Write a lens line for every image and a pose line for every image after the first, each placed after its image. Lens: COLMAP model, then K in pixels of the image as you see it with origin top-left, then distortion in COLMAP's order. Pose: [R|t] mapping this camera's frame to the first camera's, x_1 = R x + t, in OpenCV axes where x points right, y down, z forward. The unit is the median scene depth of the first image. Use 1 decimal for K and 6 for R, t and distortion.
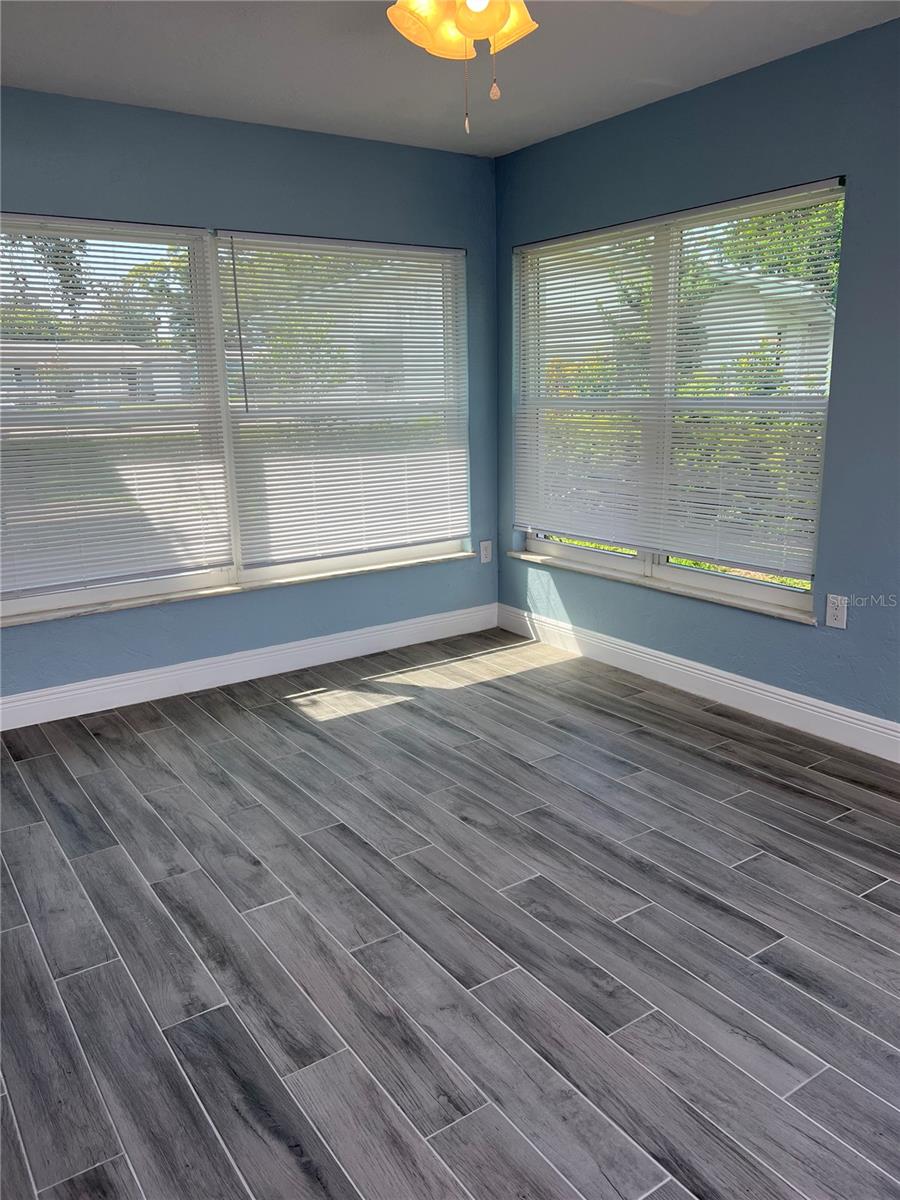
lens RADIAL K [[902.5, 0, 447.6], [0, 902.5, 605.0], [0, 0, 1]] dist [0.061541, -0.064791]
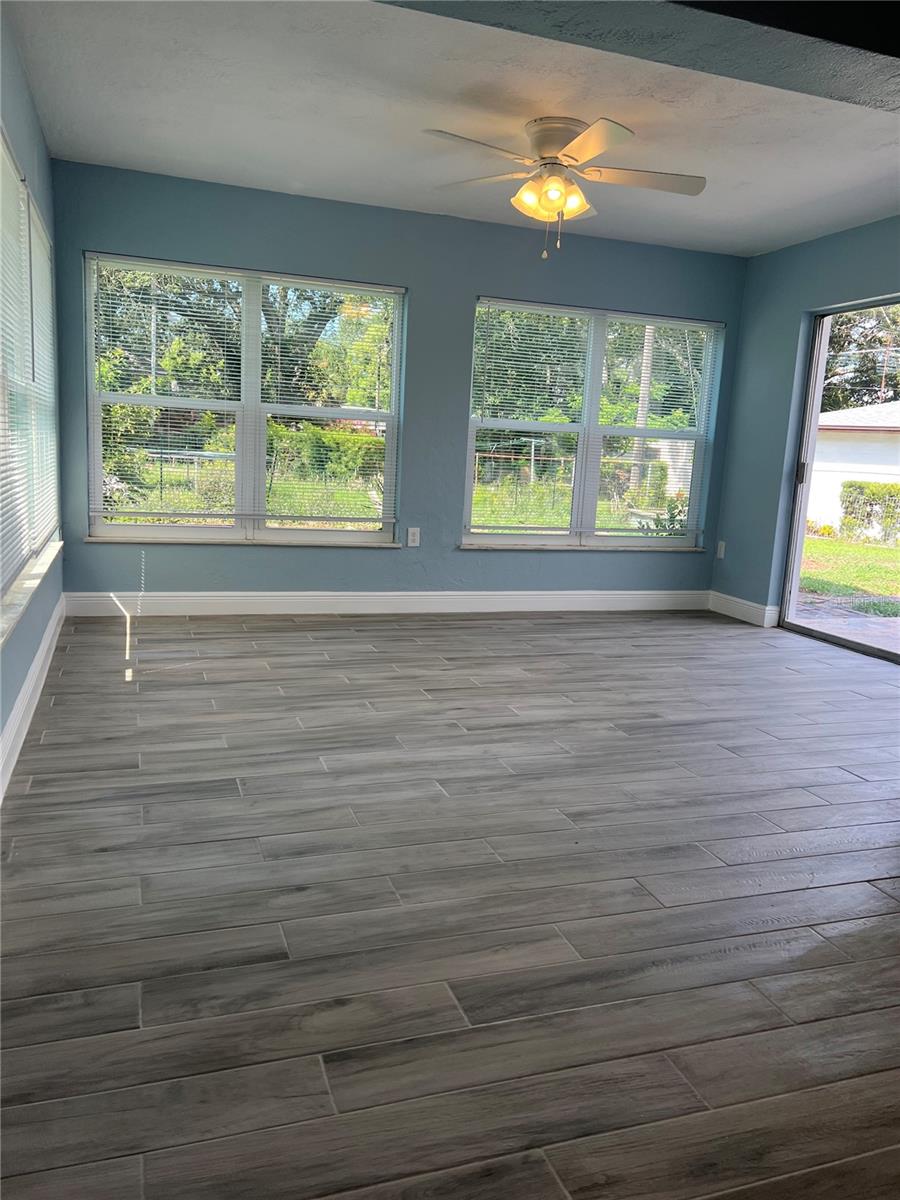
lens RADIAL K [[902.5, 0, 444.5], [0, 902.5, 597.2], [0, 0, 1]] dist [0.061541, -0.064791]
pose [[0.271386, -0.125073, 0.954309, -1.442009], [0.175553, 0.981320, 0.078689, -0.004349], [-0.946325, 0.146176, 0.288273, 0.546405]]
